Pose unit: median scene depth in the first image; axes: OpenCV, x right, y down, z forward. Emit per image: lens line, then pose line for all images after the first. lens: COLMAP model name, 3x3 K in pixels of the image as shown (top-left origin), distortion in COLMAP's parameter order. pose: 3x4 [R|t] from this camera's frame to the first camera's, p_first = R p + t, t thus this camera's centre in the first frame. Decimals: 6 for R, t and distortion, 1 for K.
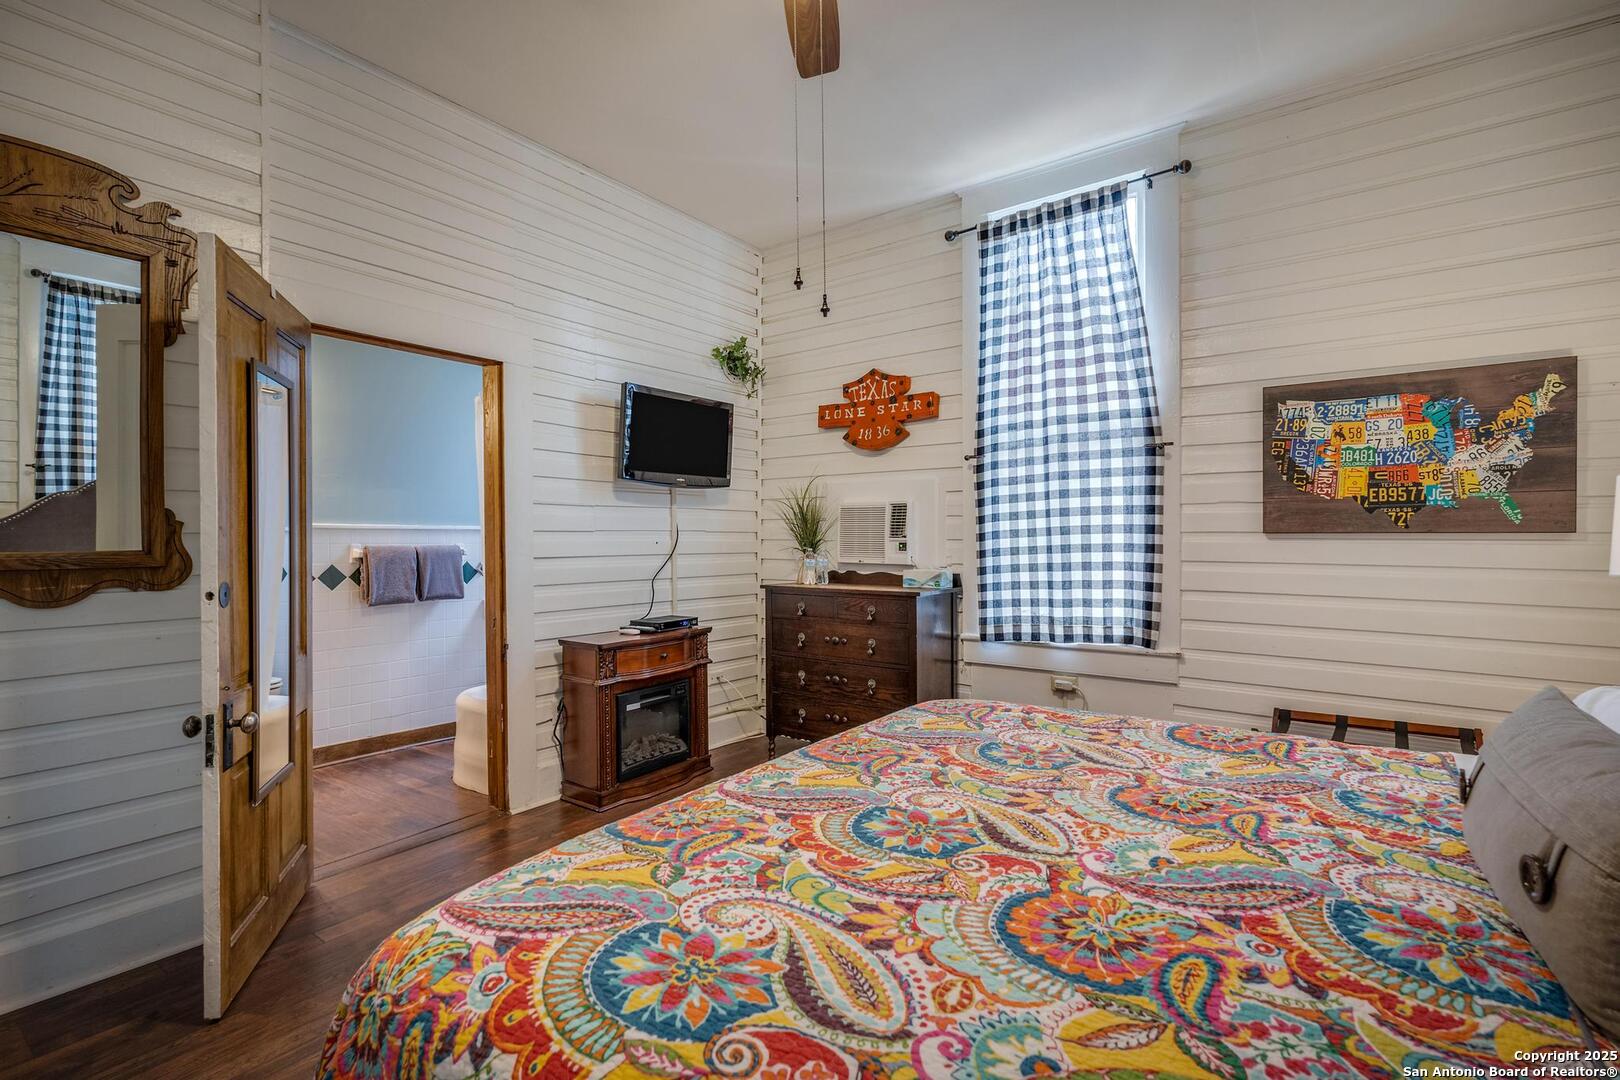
lens RADIAL K [[737.2, 0, 807.2], [0, 737.2, 540.5], [0, 0, 1]] dist [-0.000781, -0.000143]
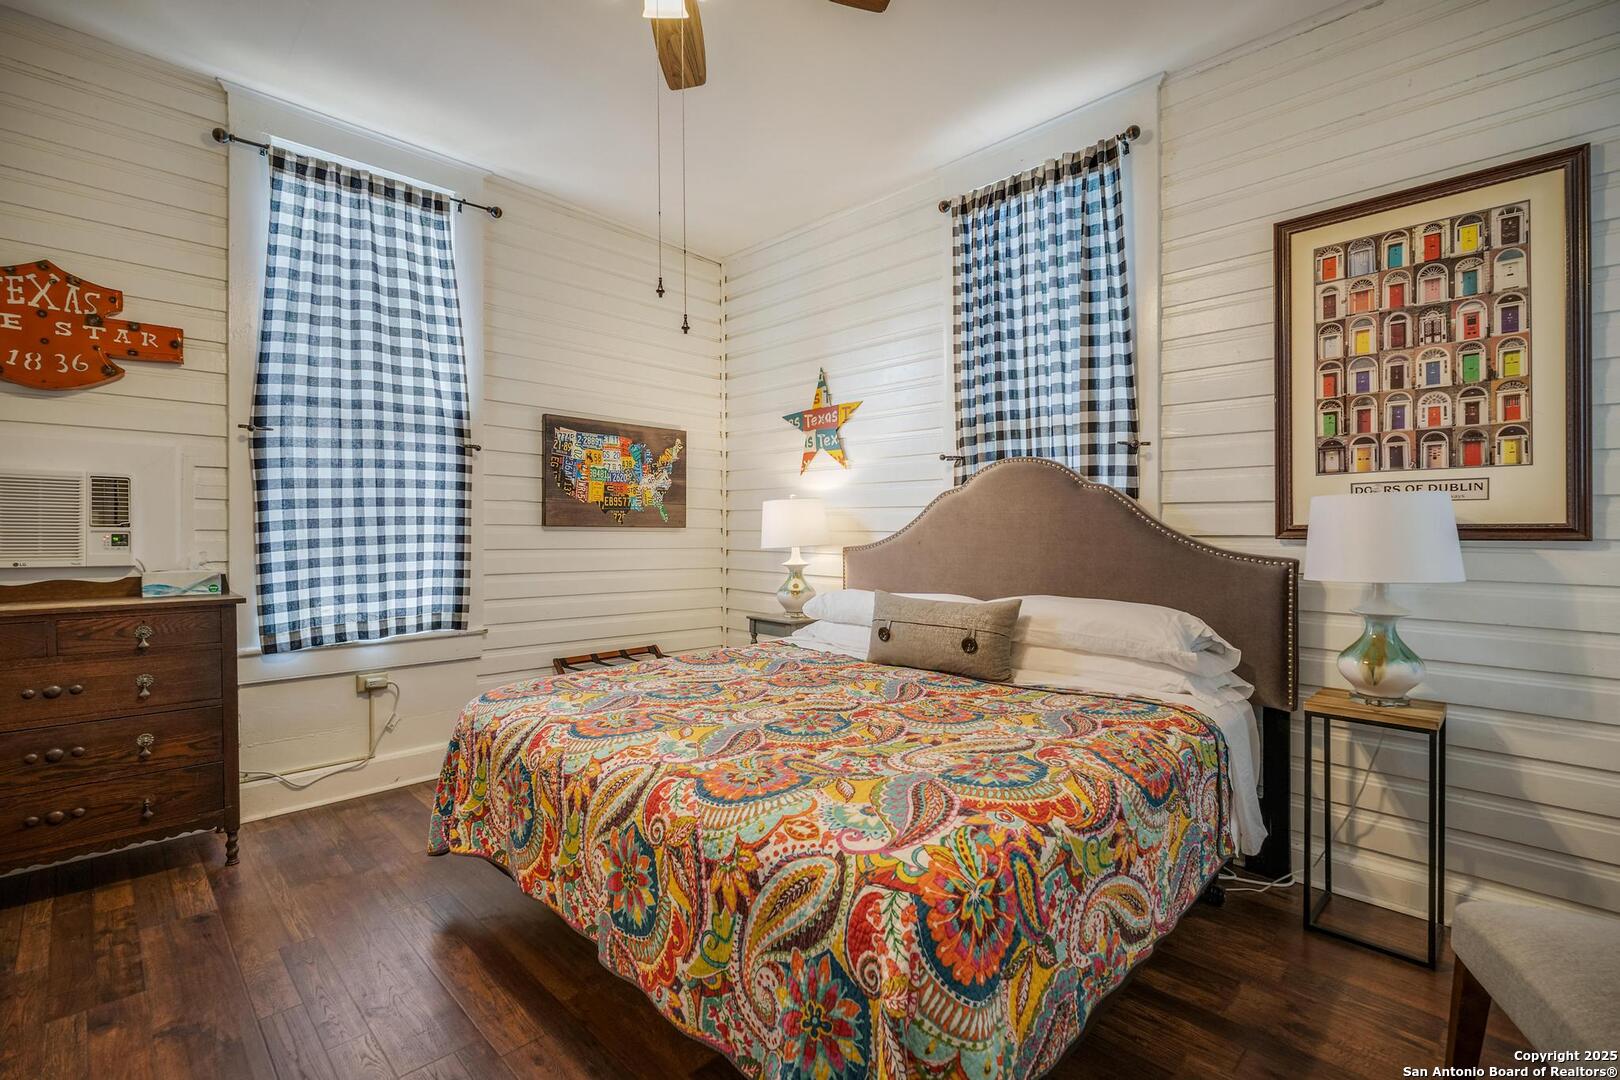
lens RADIAL K [[737.2, 0, 806.8], [0, 737.2, 534.7], [0, 0, 1]] dist [-0.000781, -0.000143]
pose [[0.154910, -0.000487, 0.987928, -0.543883], [0.001353, 0.999999, 0.000281, 0.004945], [-0.987928, 0.001293, 0.154911, 0.318859]]
